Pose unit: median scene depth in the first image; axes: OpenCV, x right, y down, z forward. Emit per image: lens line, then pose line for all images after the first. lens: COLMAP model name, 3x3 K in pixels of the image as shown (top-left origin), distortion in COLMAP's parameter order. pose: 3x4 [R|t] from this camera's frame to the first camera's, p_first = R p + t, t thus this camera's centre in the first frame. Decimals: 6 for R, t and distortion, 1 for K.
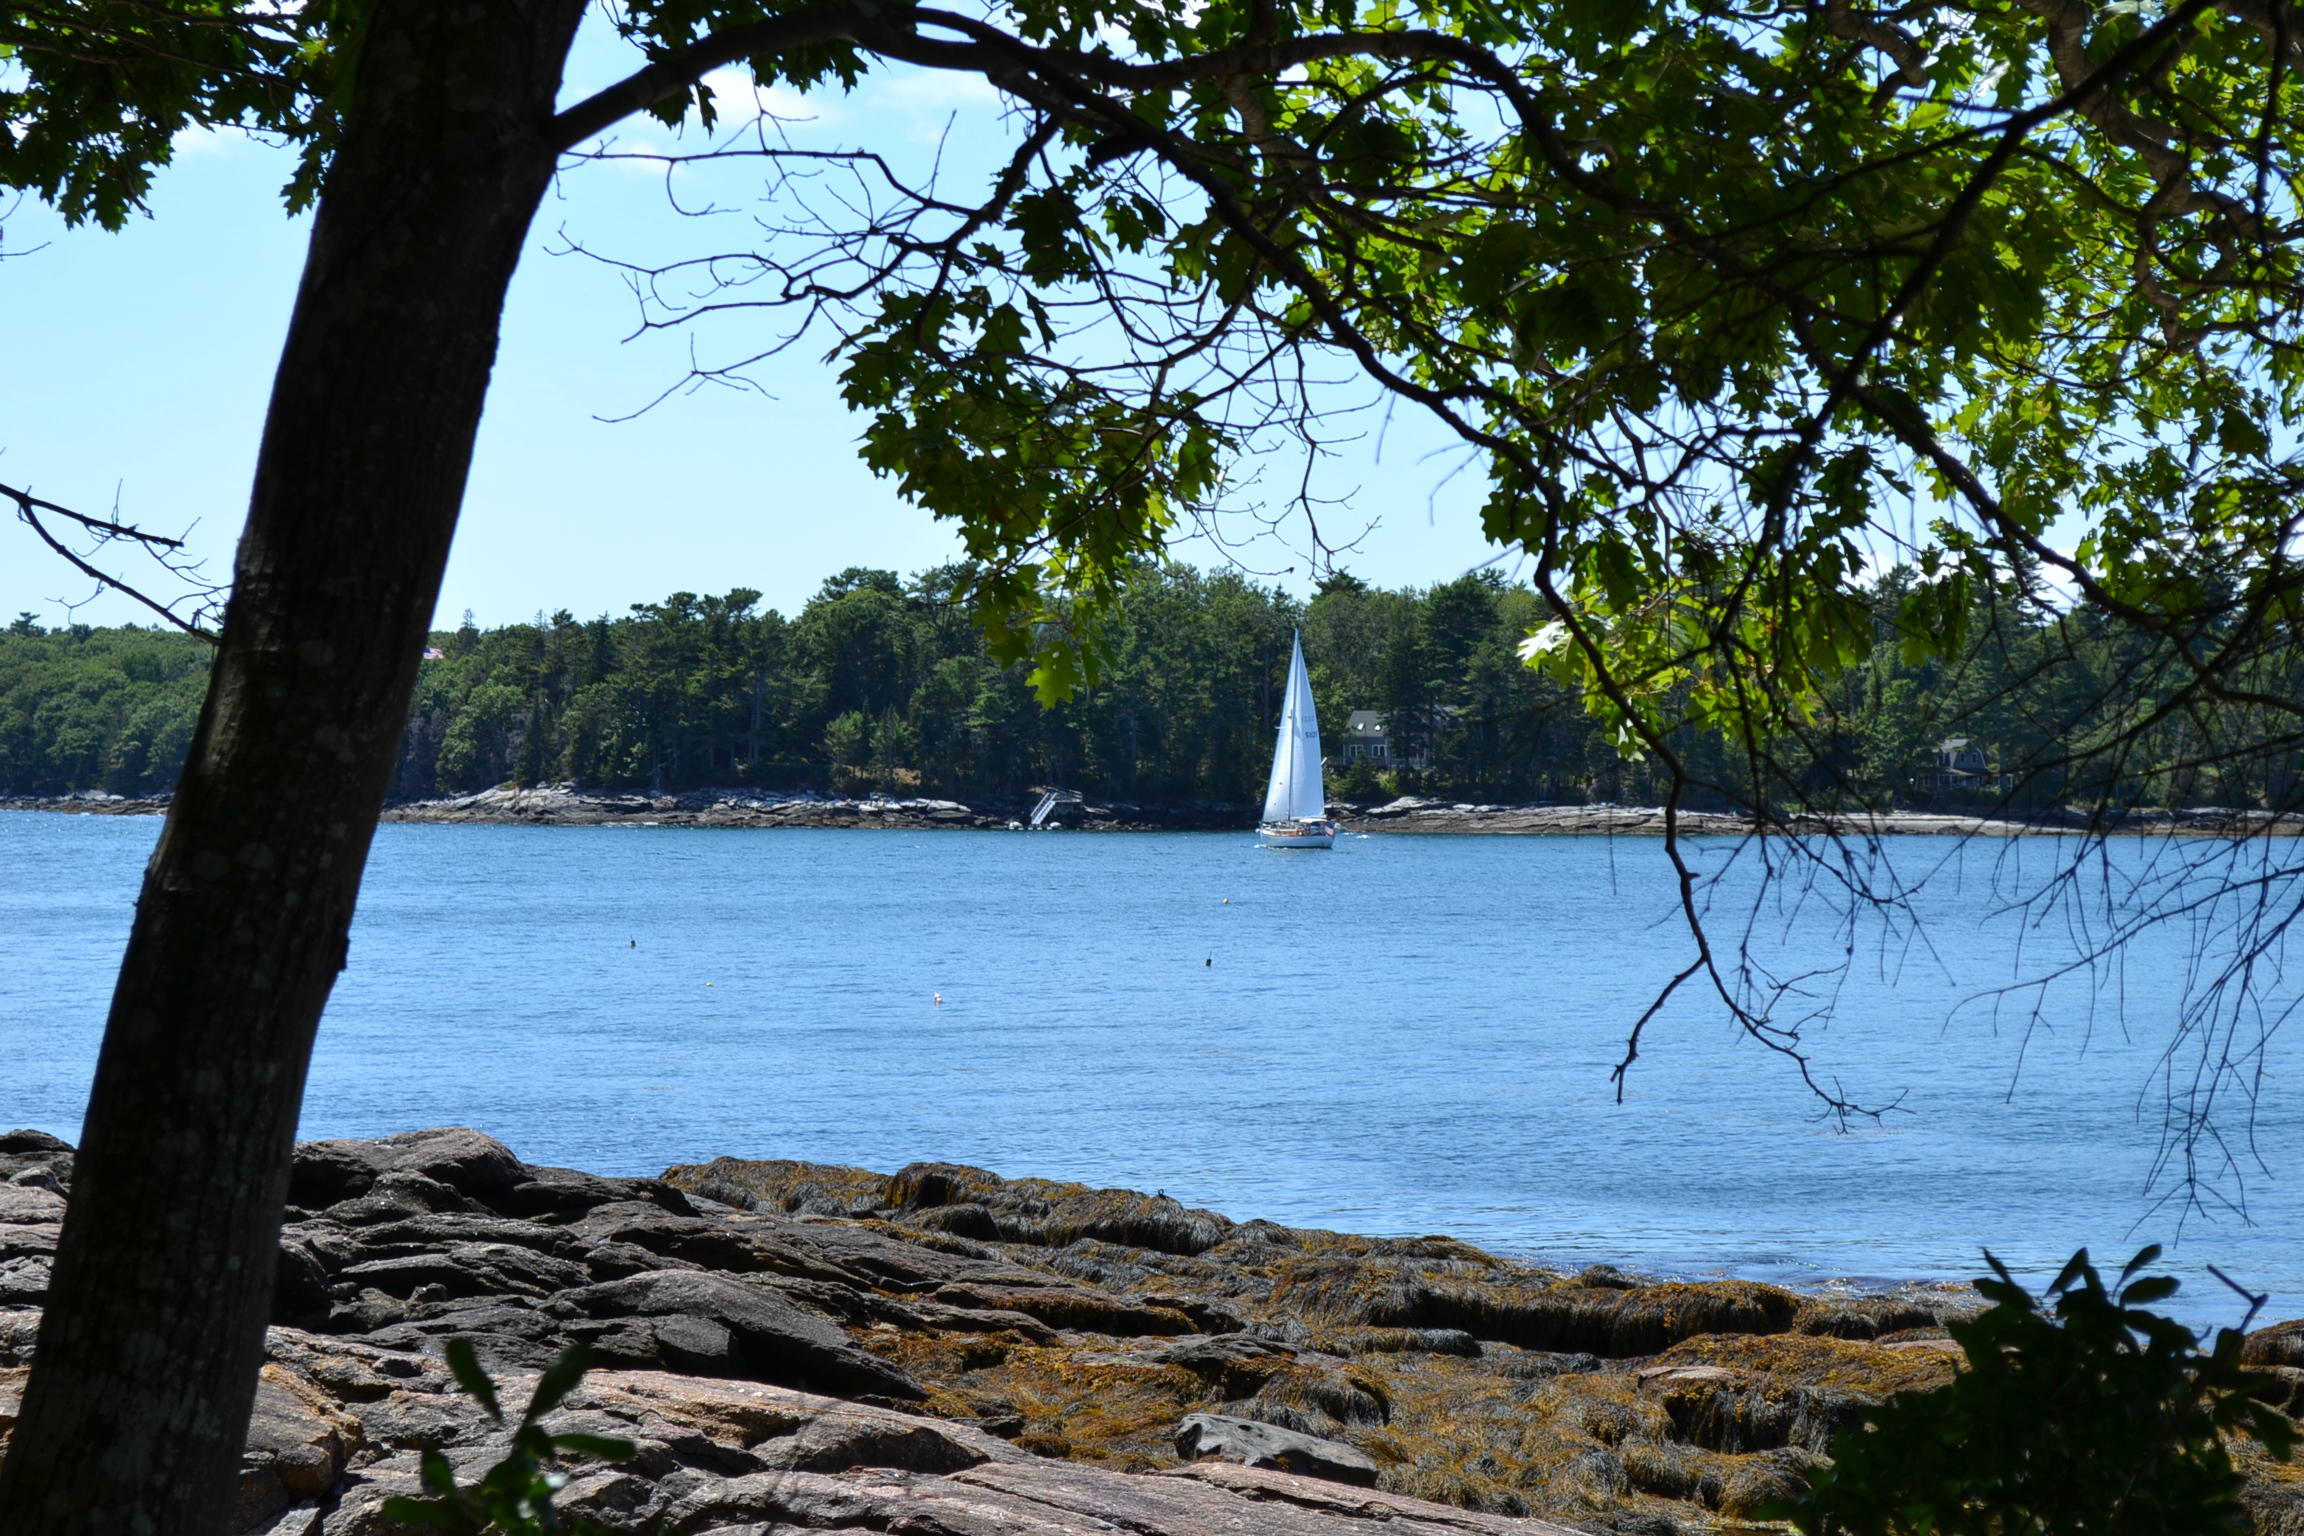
lens RADIAL K [[5327.2, 0, 1148.7], [0, 5327.2, 769.3], [0, 0, 1]] dist [0.041888, 0.000000]
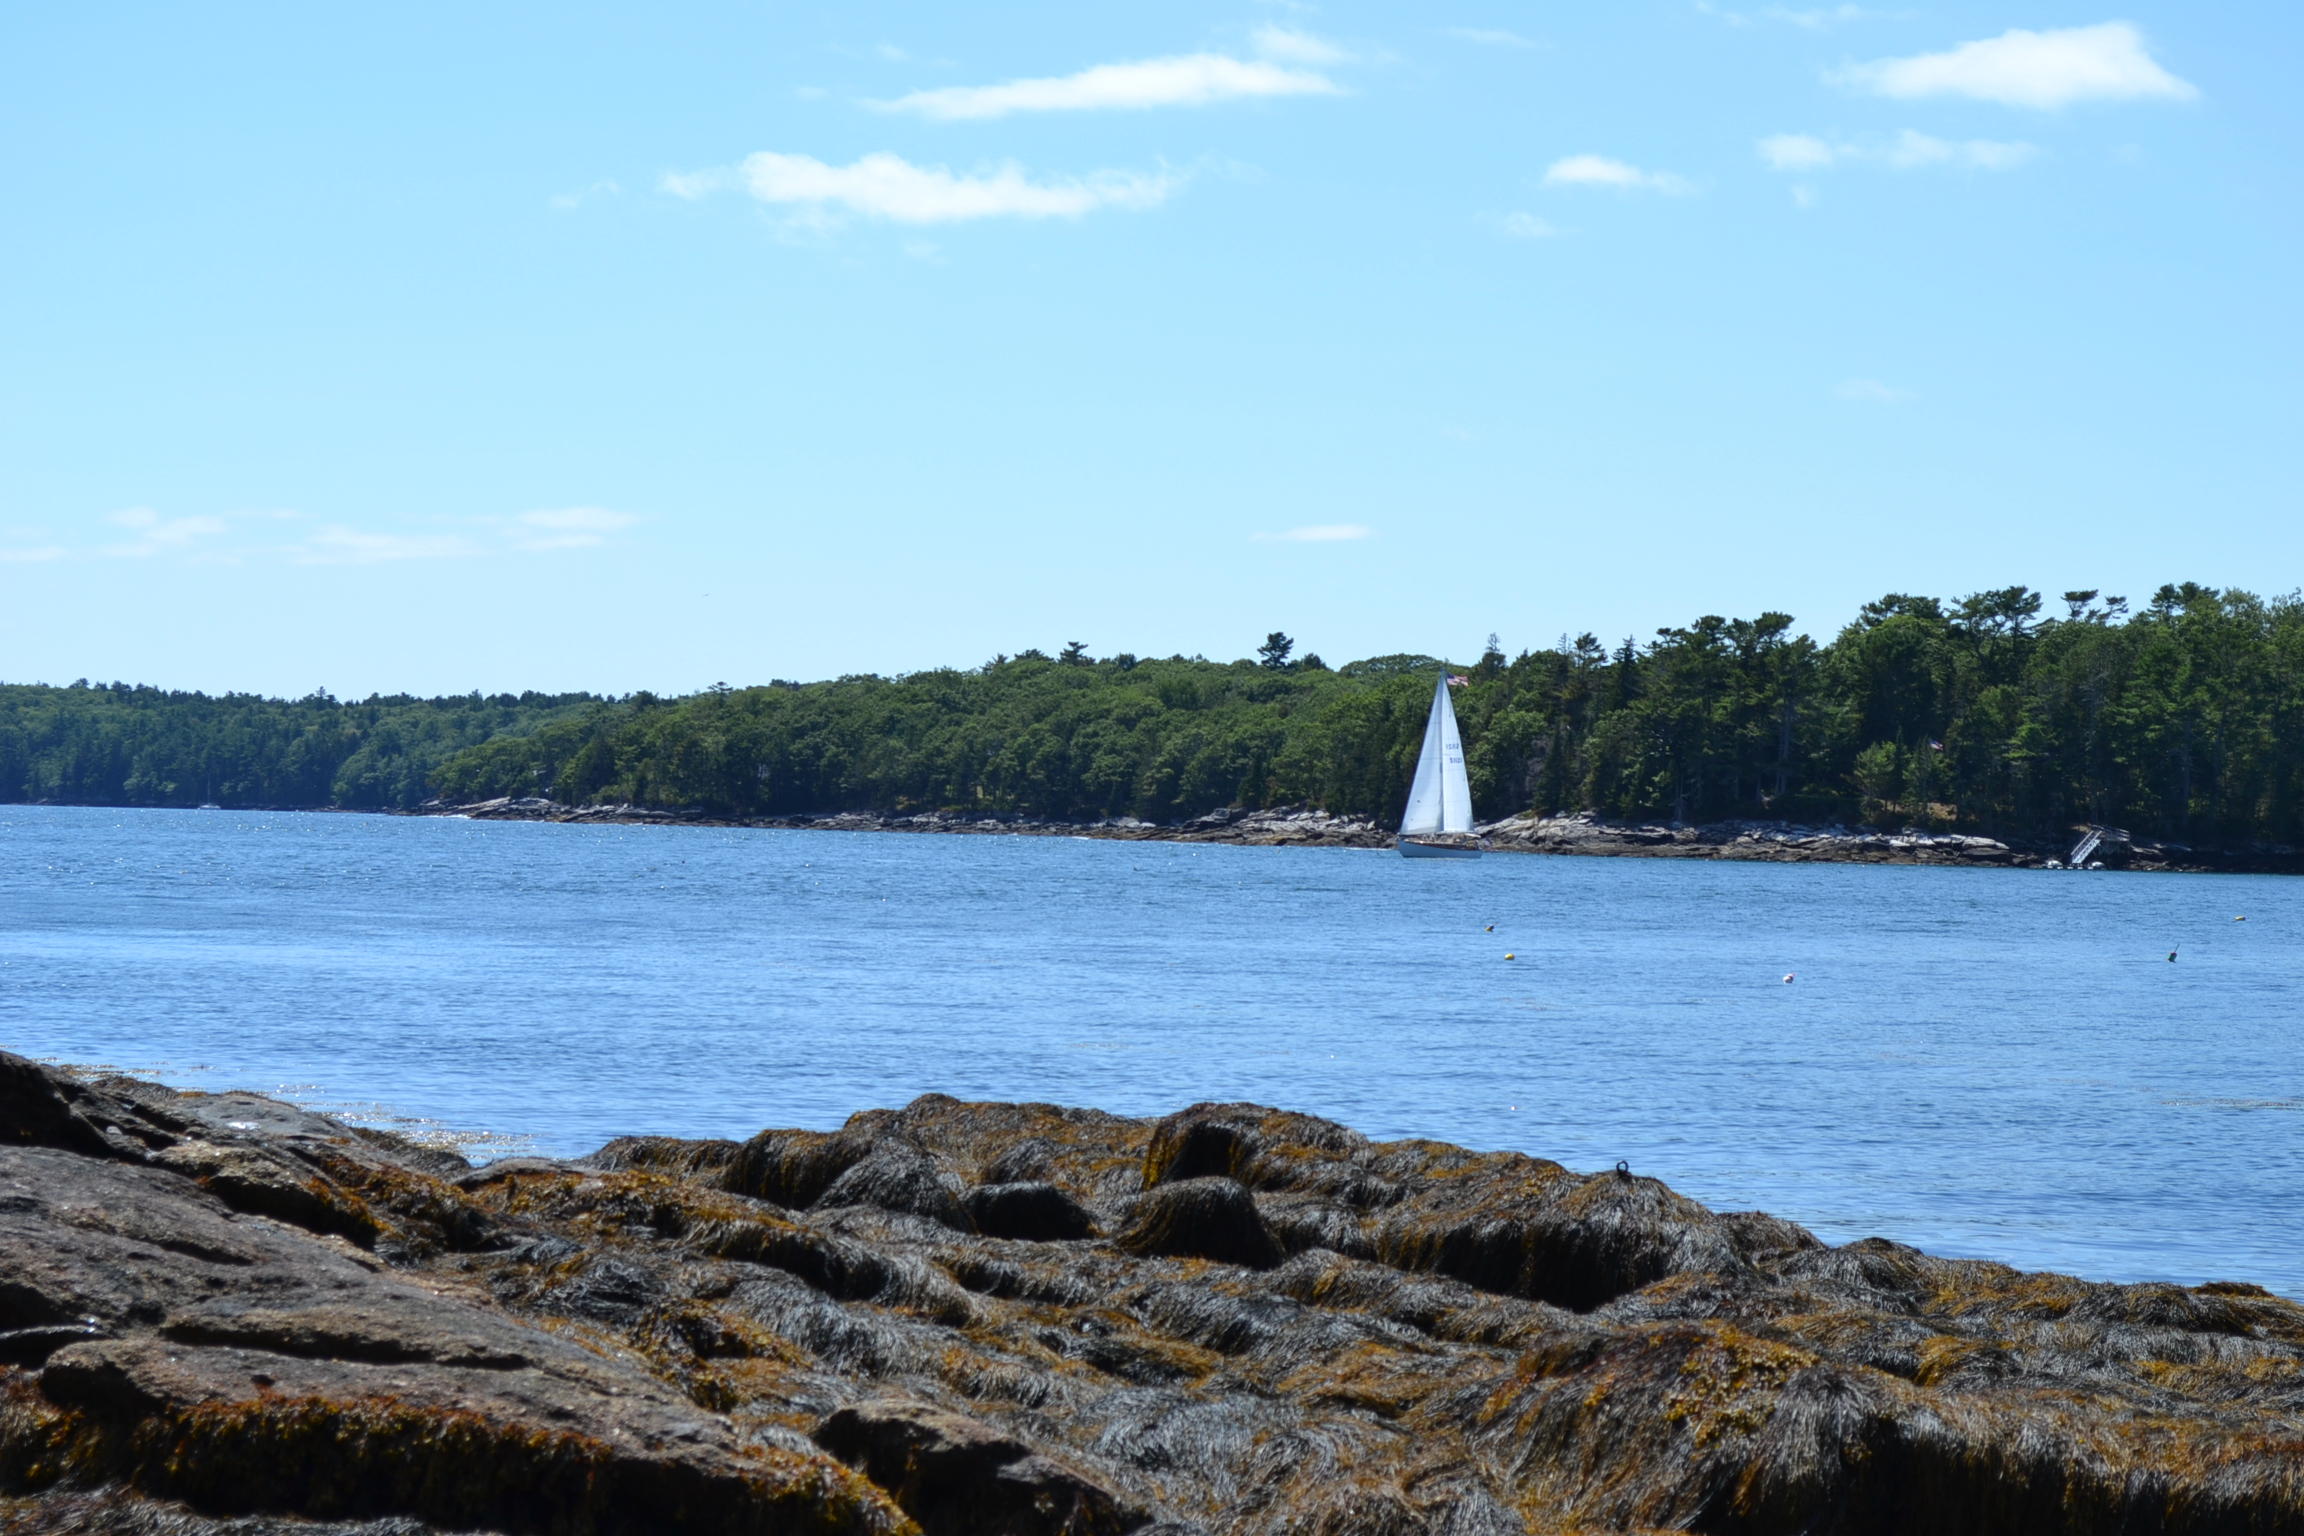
lens RADIAL K [[5327.2, 0, 1151.7], [0, 5327.2, 766.6], [0, 0, 1]] dist [0.041888, 0.000000]
pose [[0.980105, 0.016579, -0.197784, 0.062332], [-0.018581, 0.999793, -0.008272, 0.055610], [0.197606, 0.011783, 0.980211, 0.604929]]
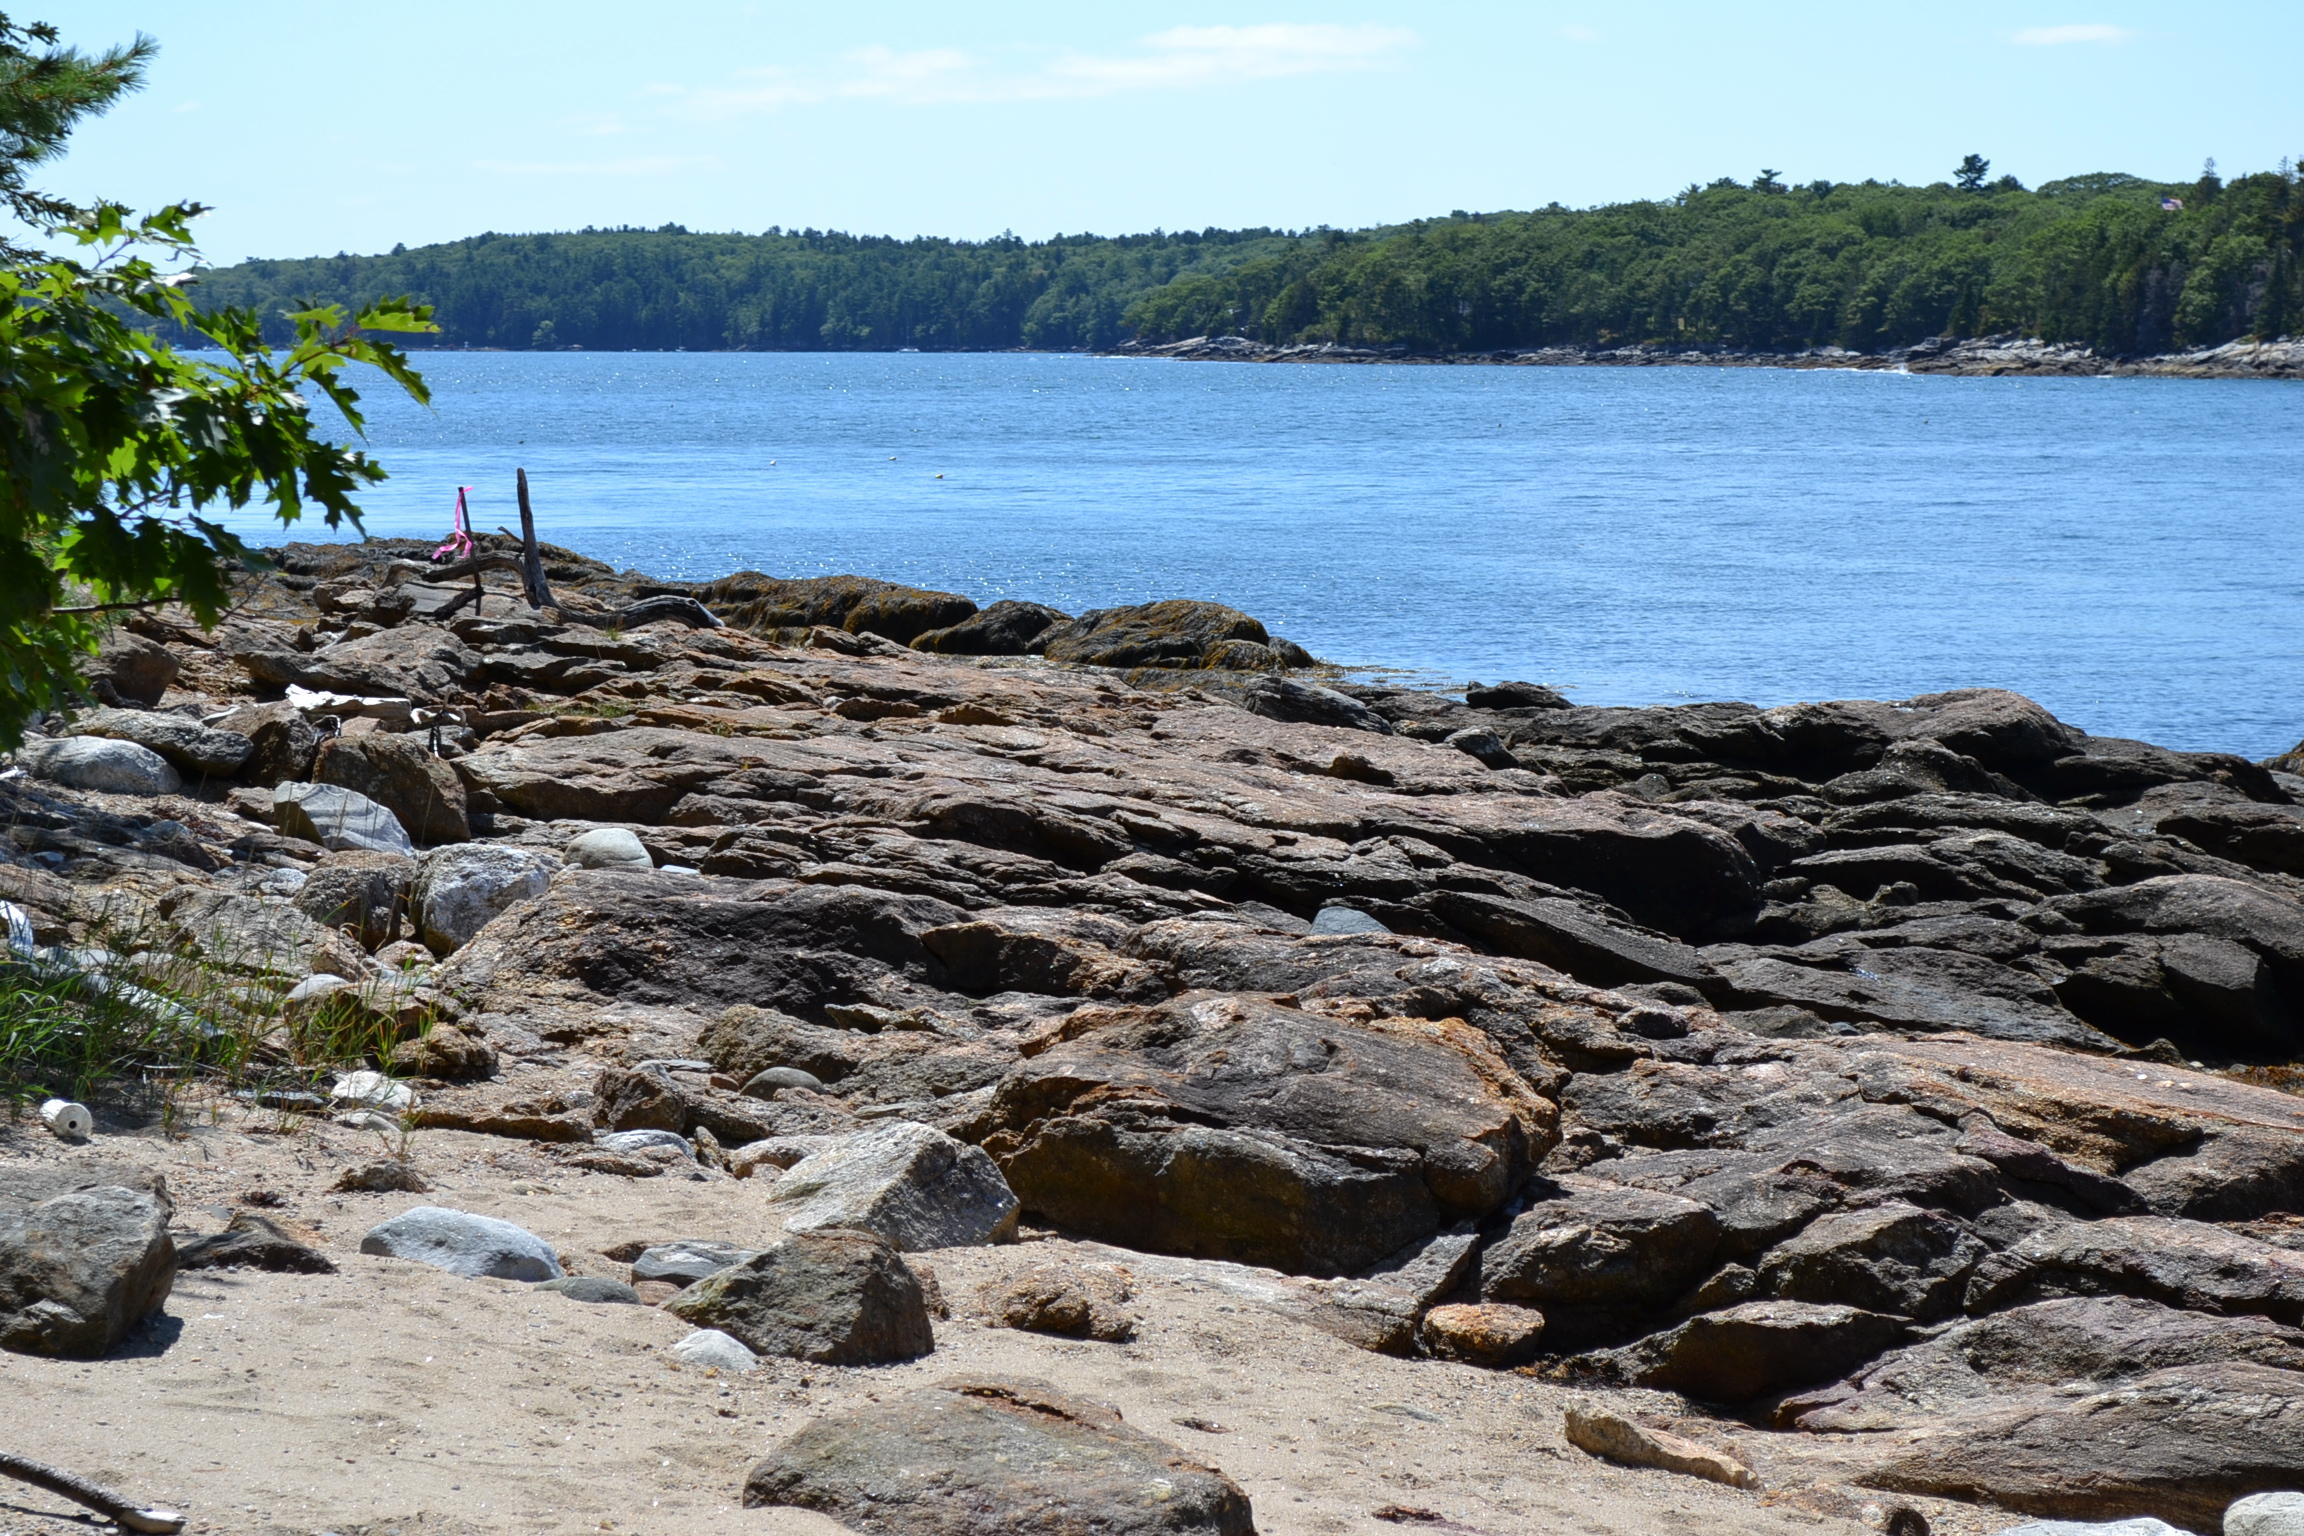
lens RADIAL K [[5327.2, 0, 1144.1], [0, 5327.2, 761.4], [0, 0, 1]] dist [0.041888, 0.000000]
pose [[0.947715, 0.022150, -0.318350, 0.010066], [0.003751, 0.996746, 0.080518, 0.010289], [0.319097, -0.077502, 0.944548, 0.159907]]
